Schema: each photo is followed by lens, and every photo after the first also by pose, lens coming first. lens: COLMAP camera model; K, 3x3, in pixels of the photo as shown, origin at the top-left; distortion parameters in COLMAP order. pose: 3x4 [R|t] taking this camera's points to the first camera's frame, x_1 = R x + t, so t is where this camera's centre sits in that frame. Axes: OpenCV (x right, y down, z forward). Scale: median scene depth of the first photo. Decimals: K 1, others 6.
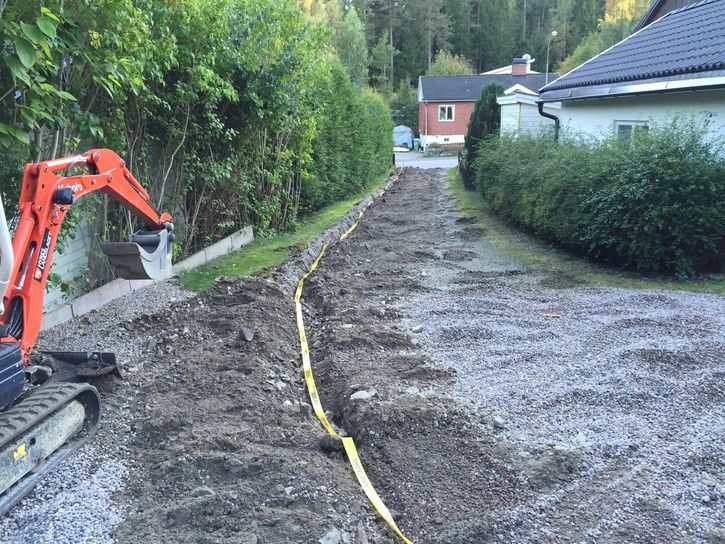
lens RADIAL K [[608.4, 0, 362.5], [0, 608.4, 272.0], [0, 0, 1]] dist [0.096194, -0.122162]
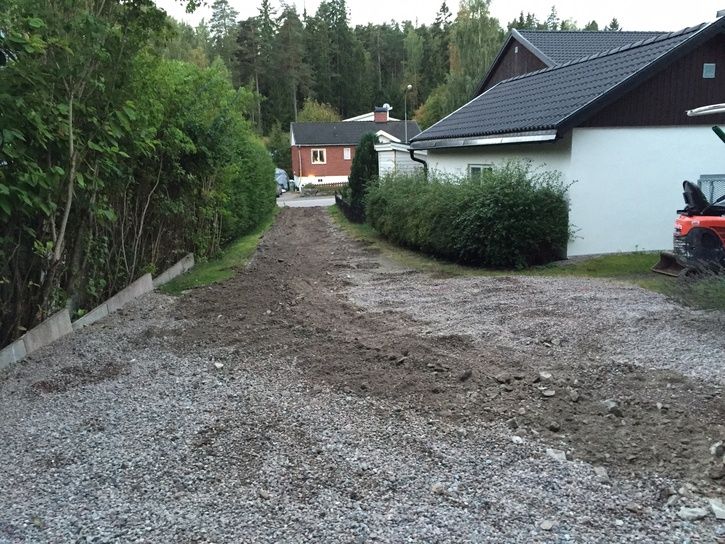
lens RADIAL K [[608.4, 0, 362.5], [0, 608.4, 272.0], [0, 0, 1]] dist [0.096194, -0.122162]
pose [[0.976827, -0.049235, 0.208290, -0.080402], [0.062653, 0.996330, -0.058316, 0.039026], [-0.204654, 0.070014, 0.976327, -0.178897]]
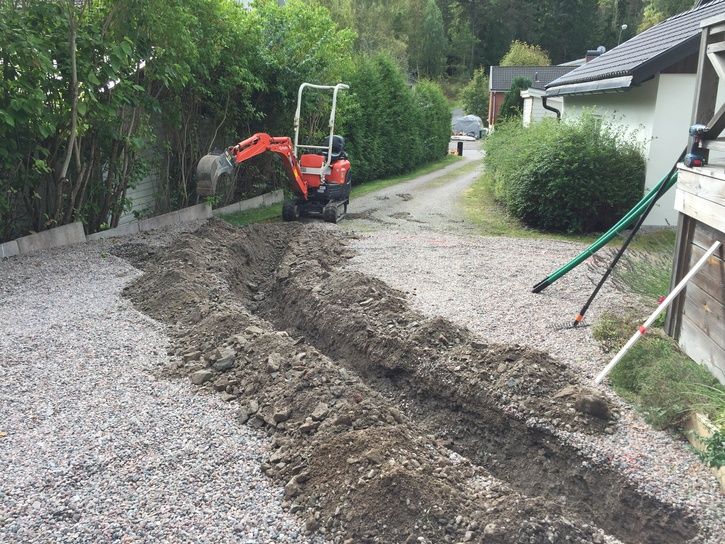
lens RADIAL K [[608.4, 0, 362.5], [0, 608.4, 272.0], [0, 0, 1]] dist [0.096194, -0.122162]
pose [[0.990530, 0.060380, -0.123309, 0.112662], [-0.058013, 0.998058, 0.022698, 0.043232], [0.124440, -0.015329, 0.992109, -0.183843]]
